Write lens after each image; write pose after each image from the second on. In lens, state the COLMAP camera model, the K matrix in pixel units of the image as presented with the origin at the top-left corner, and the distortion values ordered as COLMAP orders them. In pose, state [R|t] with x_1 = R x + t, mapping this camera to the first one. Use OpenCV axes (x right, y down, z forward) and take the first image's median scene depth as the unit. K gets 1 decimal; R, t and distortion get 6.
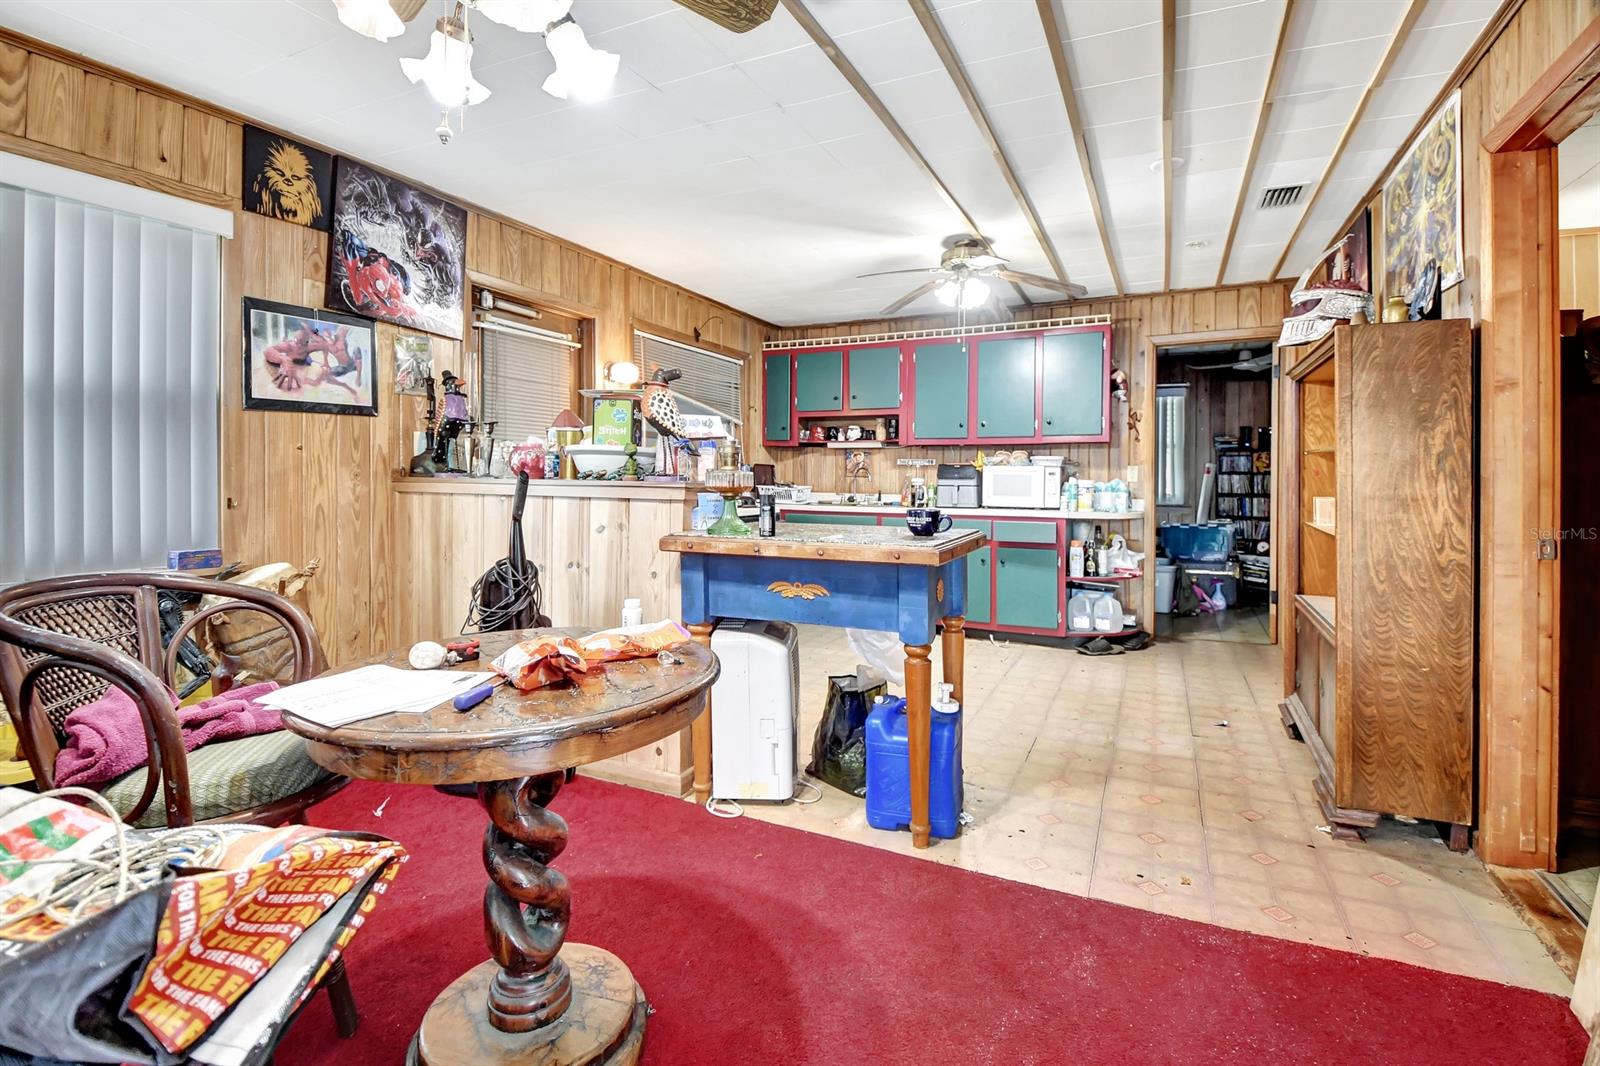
lens RADIAL K [[749.4, 0, 803.2], [0, 749.4, 481.6], [0, 0, 1]] dist [0.002713, 0.000265]
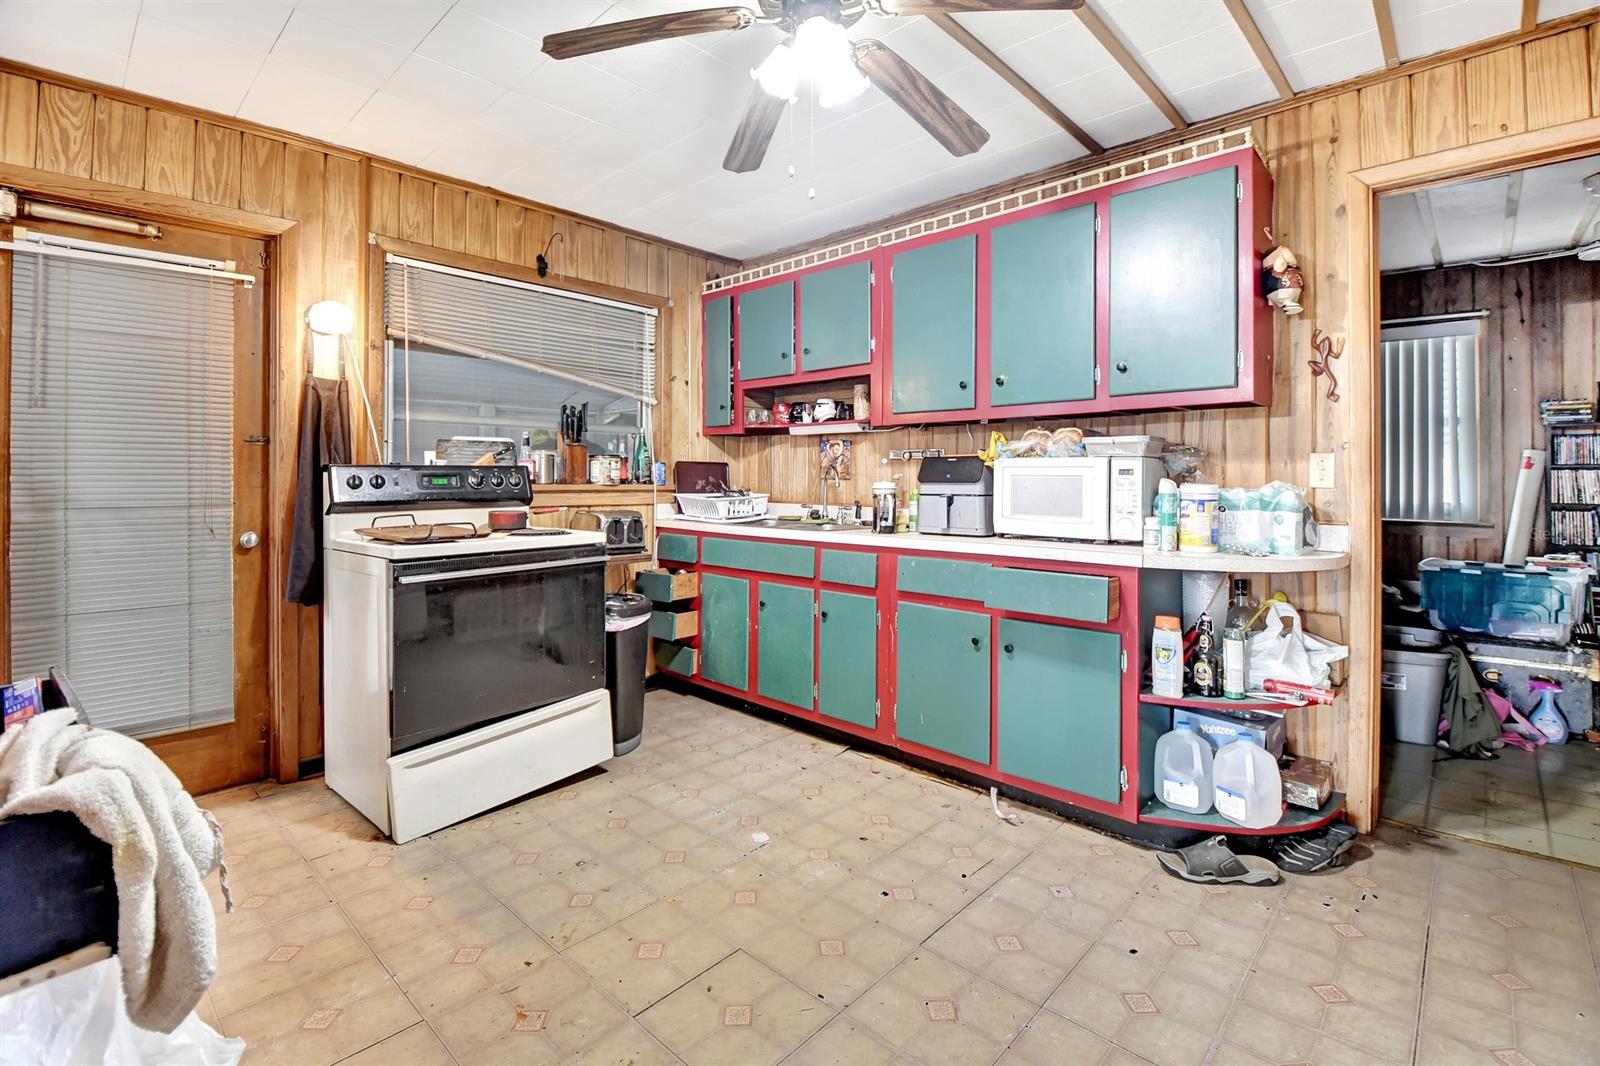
lens RADIAL K [[717.0, 0, 796.7], [0, 717.0, 479.1], [0, 0, 1]] dist [-0.031492, -0.000430]
pose [[0.946261, -0.006974, -0.323330, 0.270497], [0.005334, 0.999968, -0.005957, -0.003885], [0.323361, 0.003912, 0.946268, 0.478117]]
